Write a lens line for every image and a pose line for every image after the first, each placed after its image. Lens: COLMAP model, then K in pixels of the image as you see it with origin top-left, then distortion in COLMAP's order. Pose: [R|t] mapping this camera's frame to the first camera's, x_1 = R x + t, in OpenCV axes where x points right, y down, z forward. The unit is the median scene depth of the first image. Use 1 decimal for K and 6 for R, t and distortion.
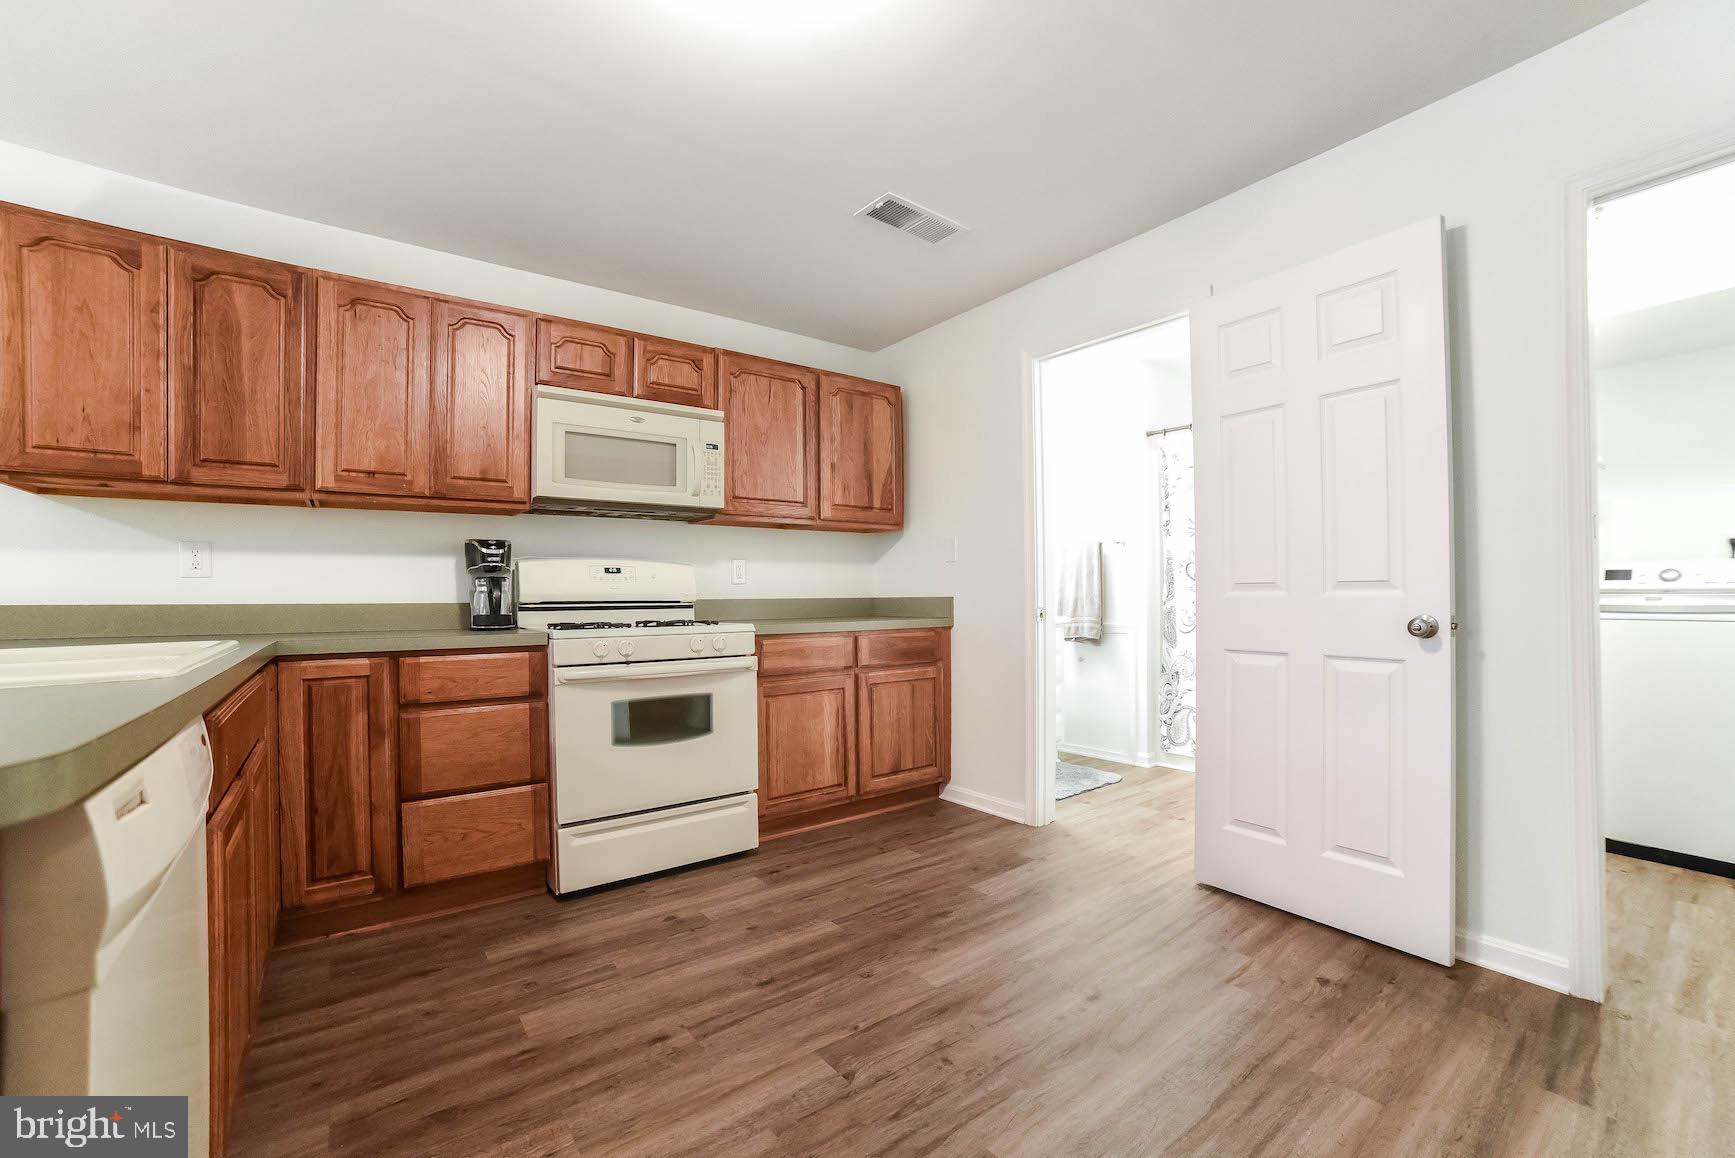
lens RADIAL K [[695.7, 0, 871.3], [0, 695.7, 586.5], [0, 0, 1]] dist [-0.095036, 0.037364]
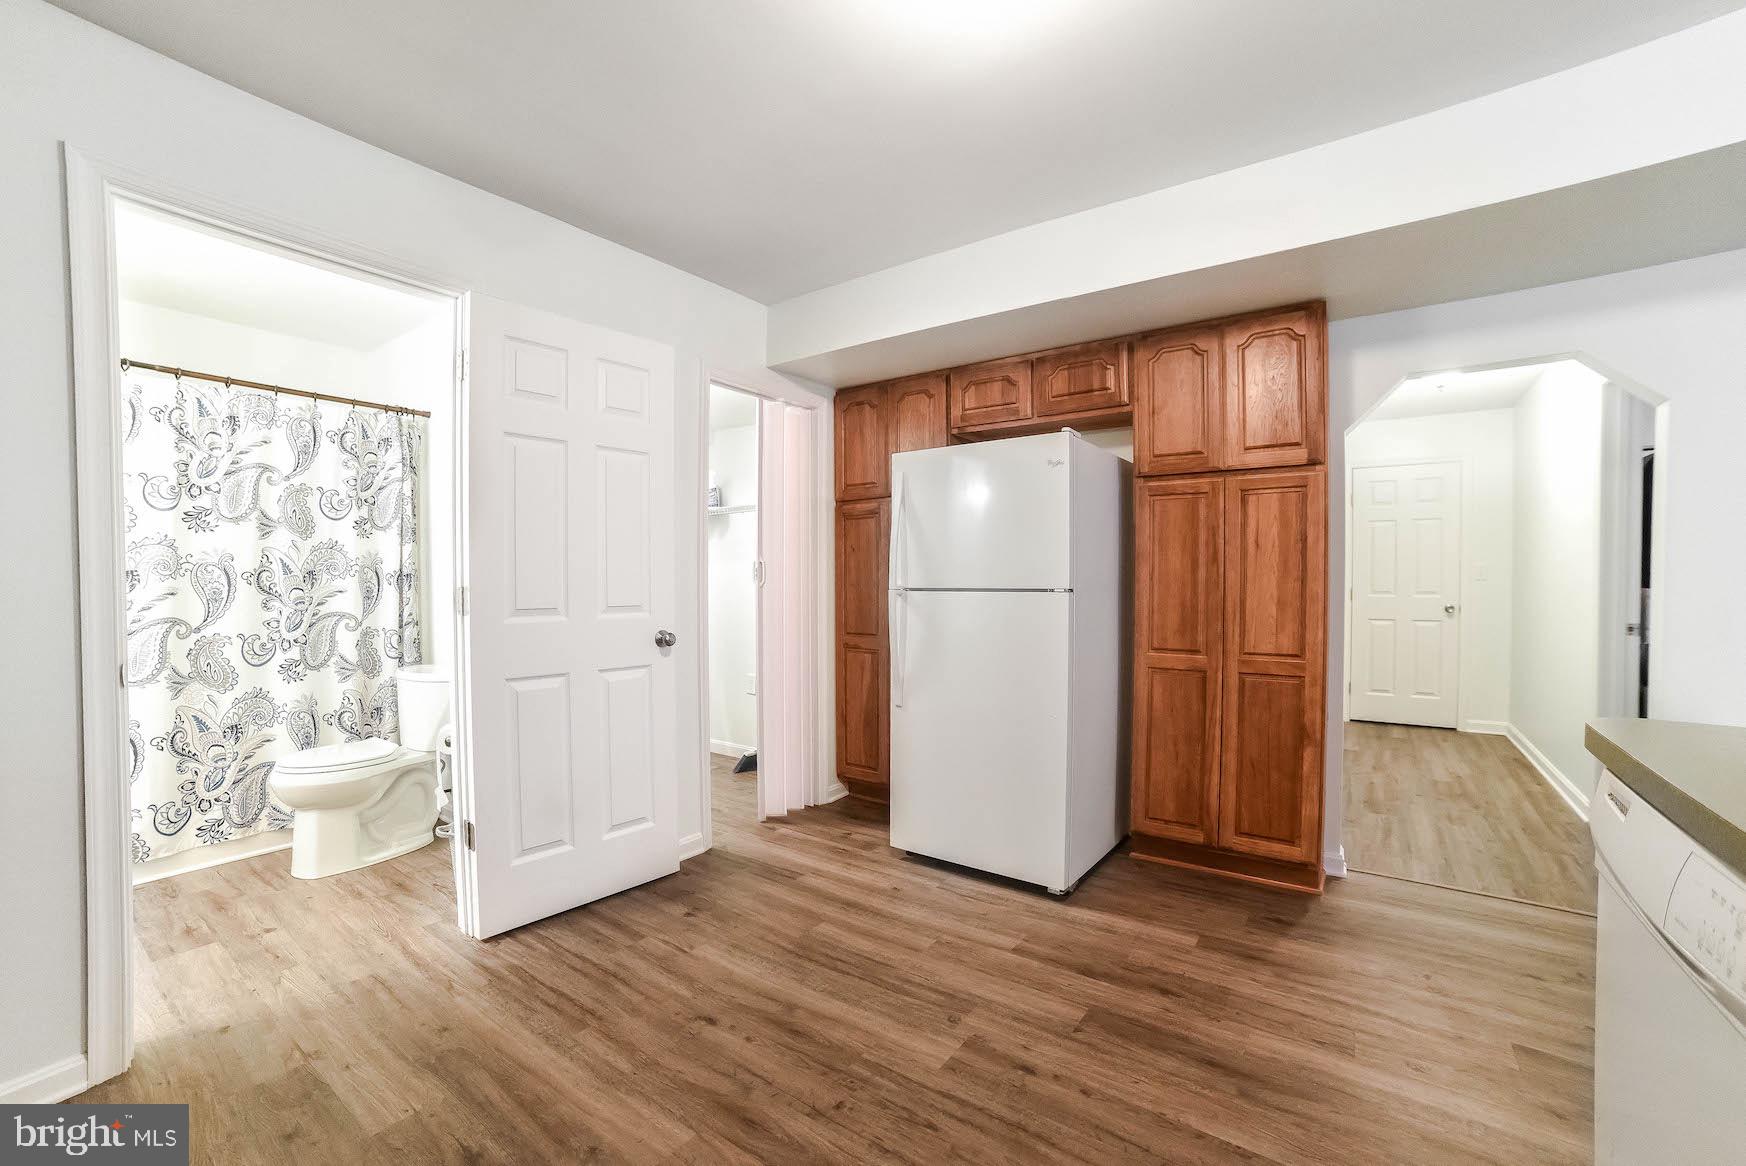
lens RADIAL K [[700.1, 0, 876.8], [0, 700.1, 590.5], [0, 0, 1]] dist [-0.095036, 0.037364]
pose [[-0.268142, -0.004200, 0.963370, -0.658838], [-0.010747, 0.999941, 0.001368, -0.045794], [-0.963319, -0.009986, -0.268172, 0.934494]]
